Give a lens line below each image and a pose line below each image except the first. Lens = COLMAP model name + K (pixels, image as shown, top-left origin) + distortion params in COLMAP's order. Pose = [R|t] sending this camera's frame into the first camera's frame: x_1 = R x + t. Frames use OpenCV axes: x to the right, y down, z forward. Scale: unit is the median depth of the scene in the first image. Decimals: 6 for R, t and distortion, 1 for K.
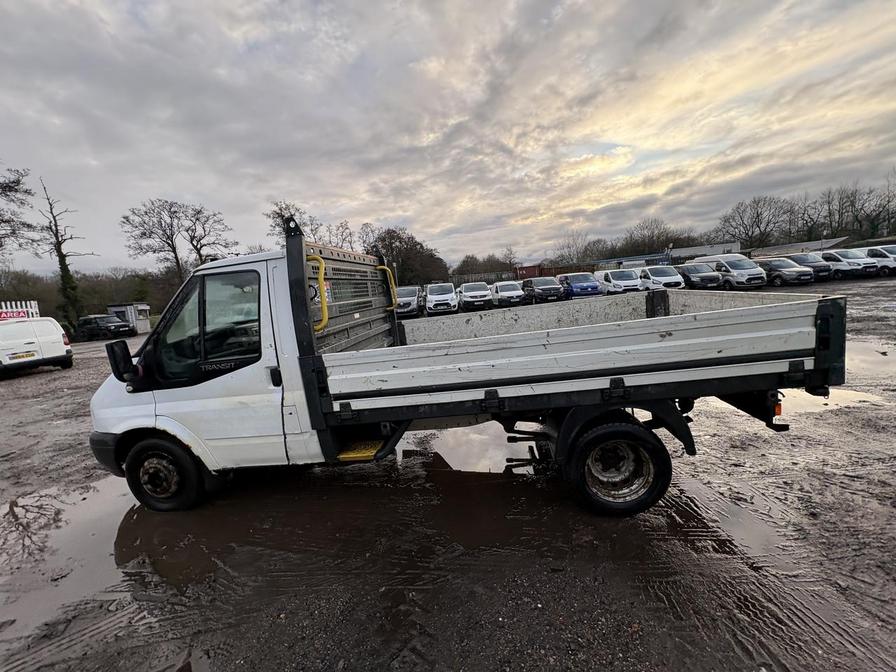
lens RADIAL K [[354.2, 0, 444.5], [0, 354.2, 337.0], [0, 0, 1]] dist [0.002837, -0.001218]
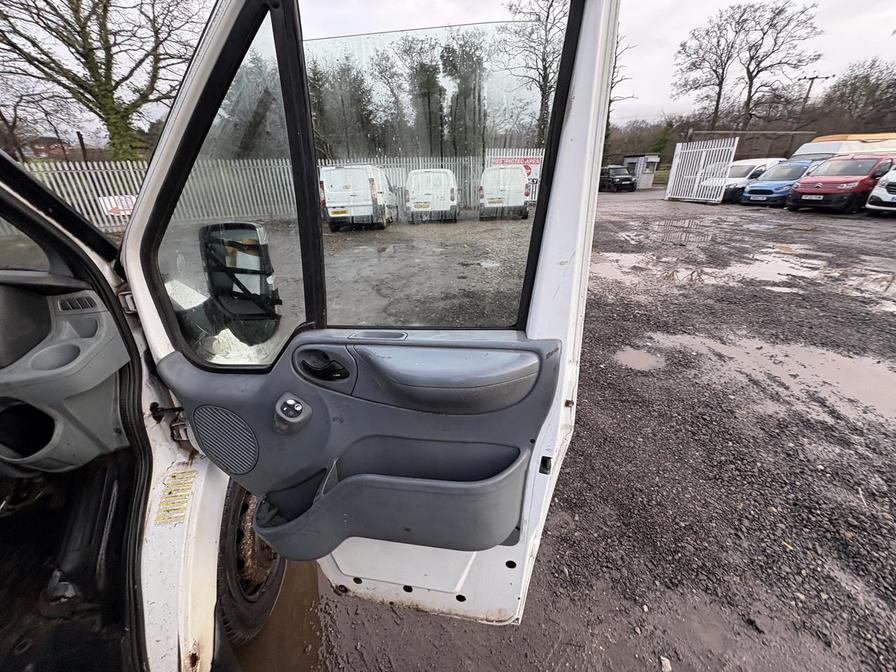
lens RADIAL K [[354.2, 0, 447.1], [0, 354.2, 337.2], [0, 0, 1]] dist [0.002837, -0.001218]
pose [[0.319162, 0.459751, -0.828713, -0.024707], [-0.123627, 0.887172, 0.444570, -0.012311], [0.939602, -0.039438, 0.339989, 0.116995]]
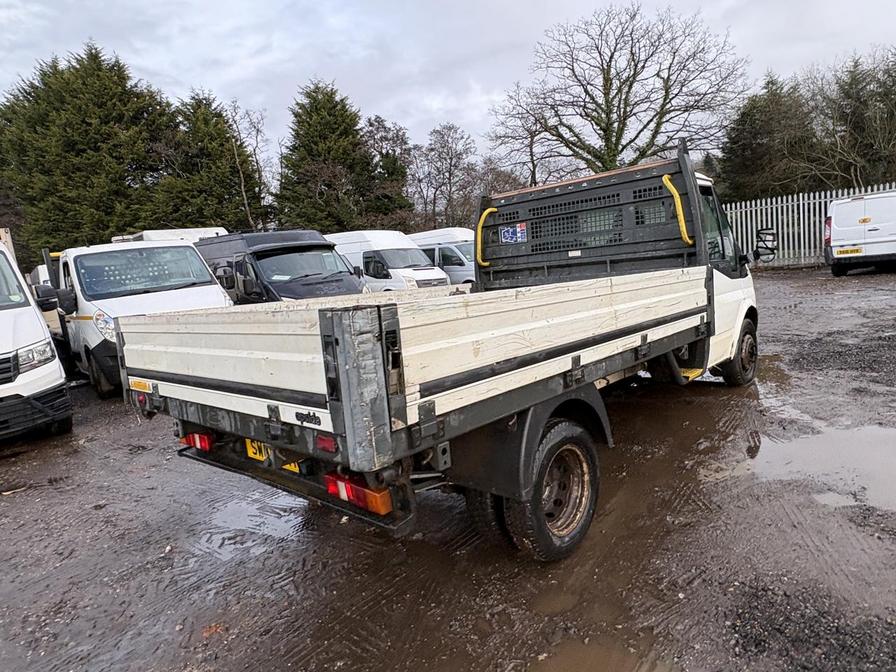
lens RADIAL K [[547.0, 0, 450.0], [0, 547.0, 331.2], [0, 0, 1]] dist [0.003496, -0.001356]
pose [[-0.557523, 0.251372, -0.791189, 0.085236], [0.045289, 0.960845, 0.273360, -0.021114], [0.828925, 0.116573, -0.547078, 0.122499]]
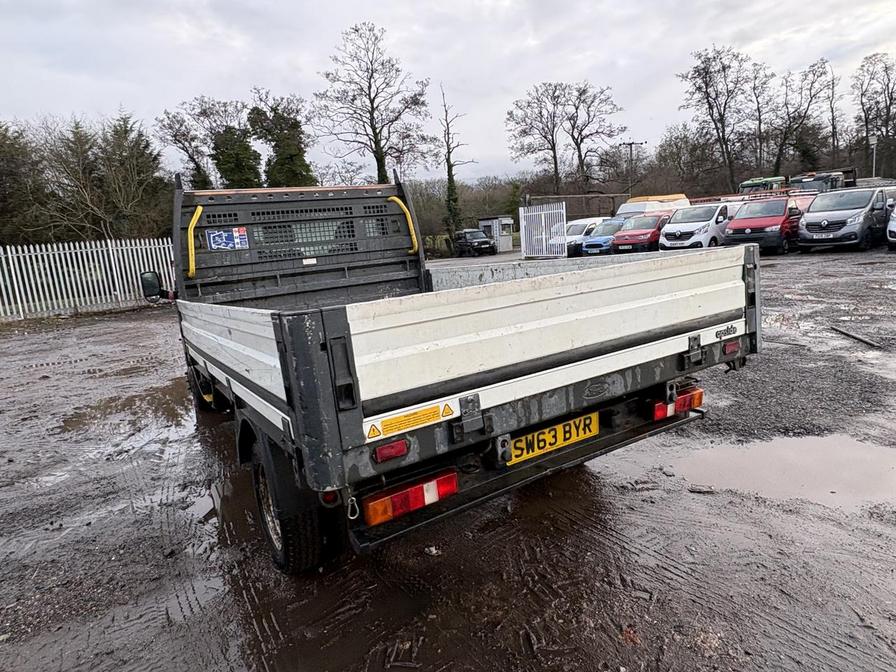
lens RADIAL K [[547.0, 0, 450.0], [0, 547.0, 331.7], [0, 0, 1]] dist [0.003496, -0.001356]
pose [[0.632066, 0.164832, -0.757181, 0.084058], [-0.073659, 0.985471, 0.153041, -0.009835], [0.771406, -0.040959, 0.635024, 0.031679]]
